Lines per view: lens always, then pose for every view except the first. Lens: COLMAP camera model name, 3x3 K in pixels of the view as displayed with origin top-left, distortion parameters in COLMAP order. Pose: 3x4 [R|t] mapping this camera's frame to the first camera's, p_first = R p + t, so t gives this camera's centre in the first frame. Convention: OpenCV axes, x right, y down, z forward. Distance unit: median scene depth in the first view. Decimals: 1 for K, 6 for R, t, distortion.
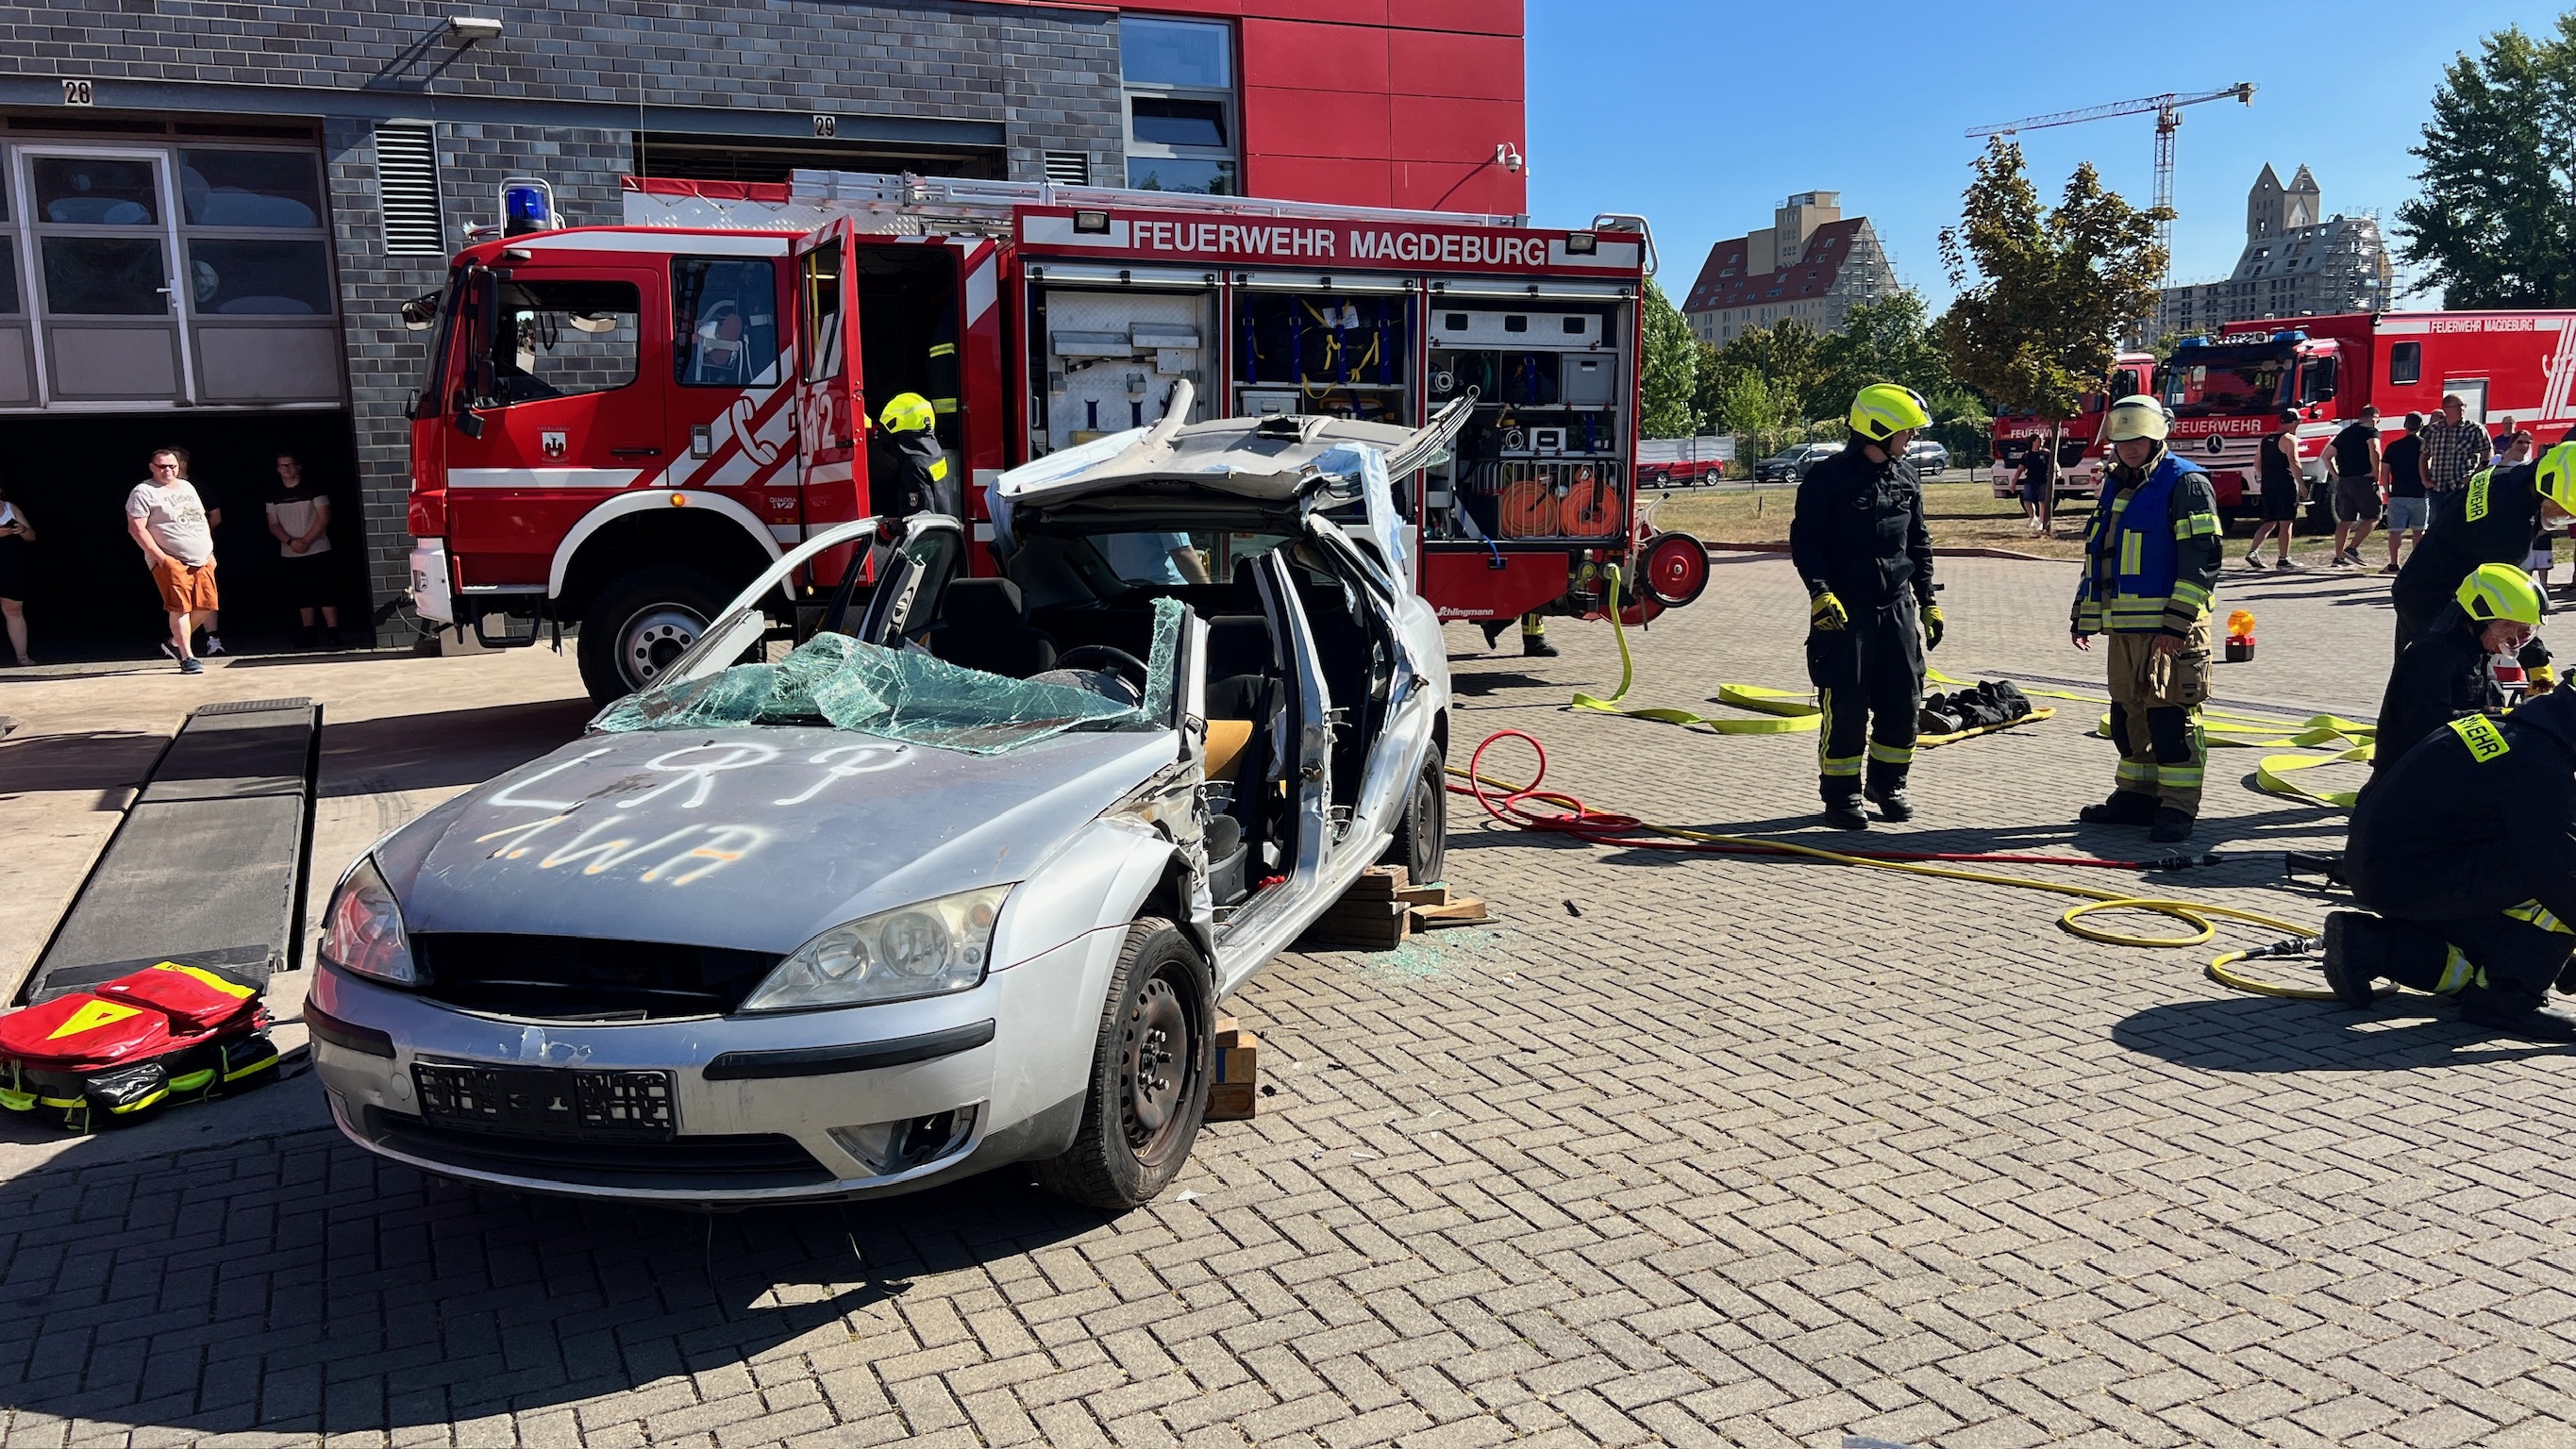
lens RADIAL K [[1943.0, 0, 1283.3], [0, 1943.0, 740.5], [0, 0, 1]] dist [0.030339, -0.037887]
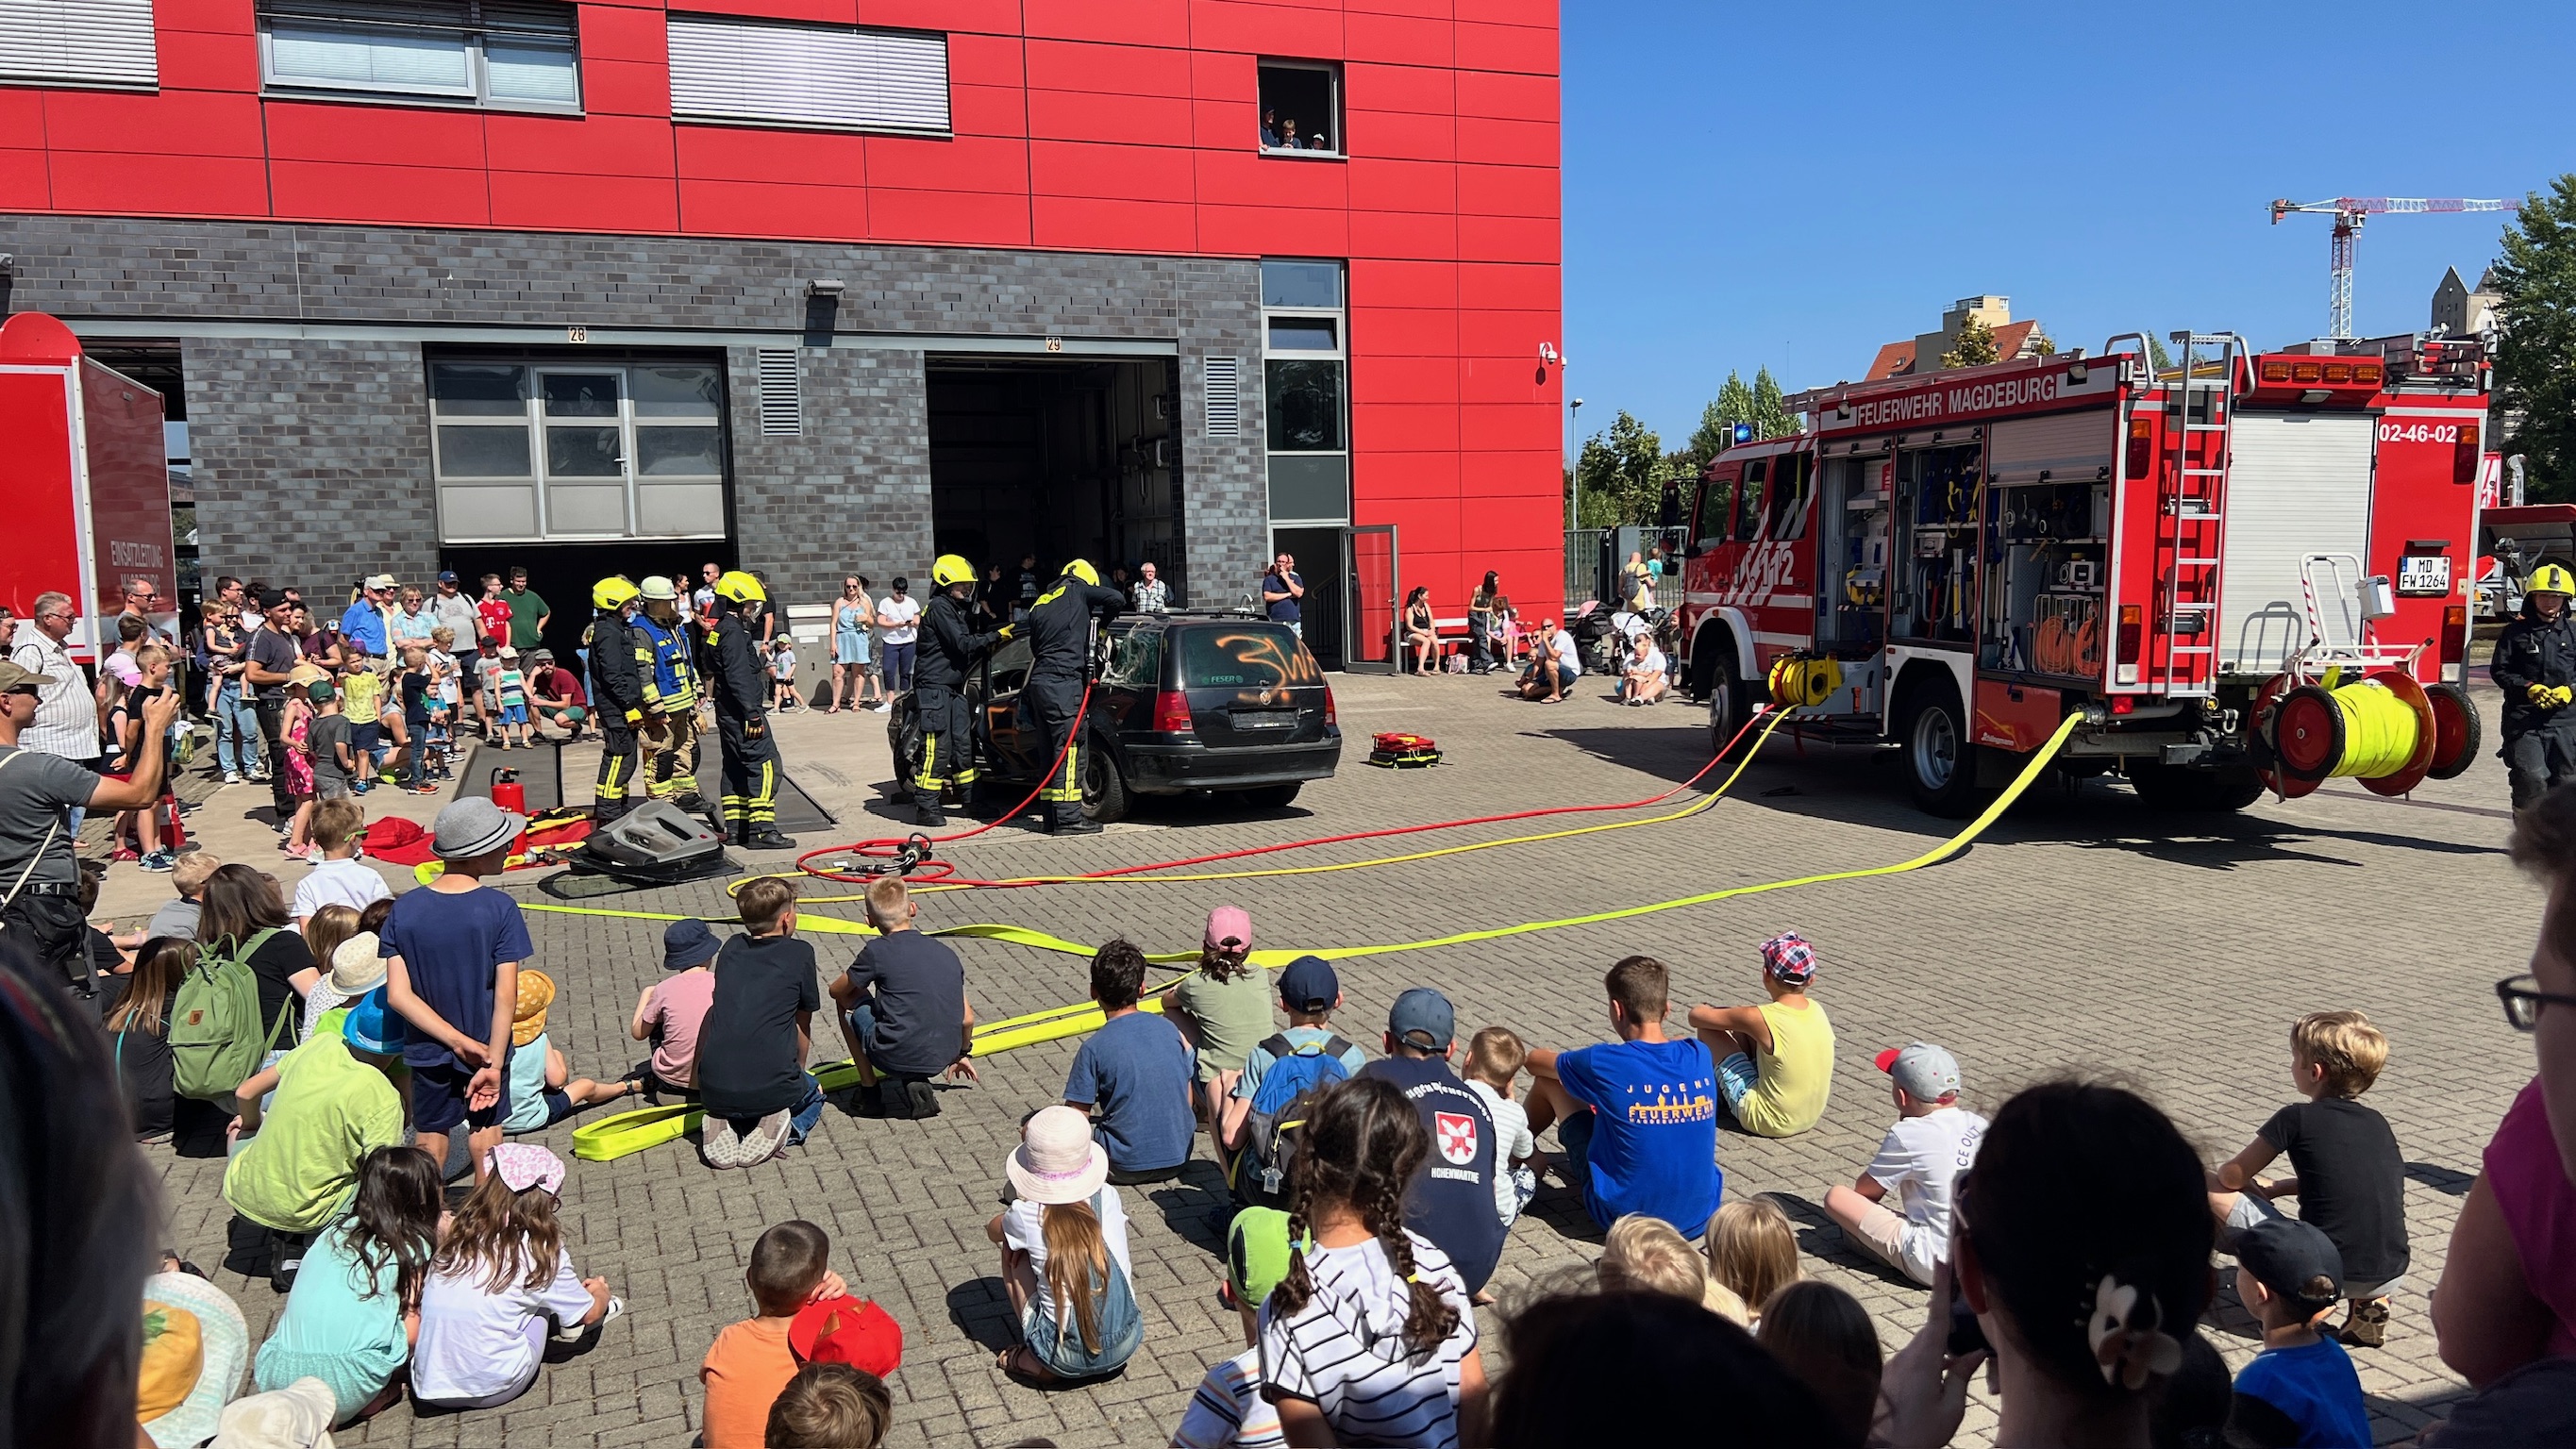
lens RADIAL K [[1943.0, 0, 1304.7], [0, 1943.0, 716.9], [0, 0, 1]] dist [0.030339, -0.037887]
pose [[0.996797, 0.015312, -0.078499, 0.064370], [-0.019791, 0.998200, -0.056609, 0.036442], [0.077491, 0.057981, 0.995306, -0.384820]]
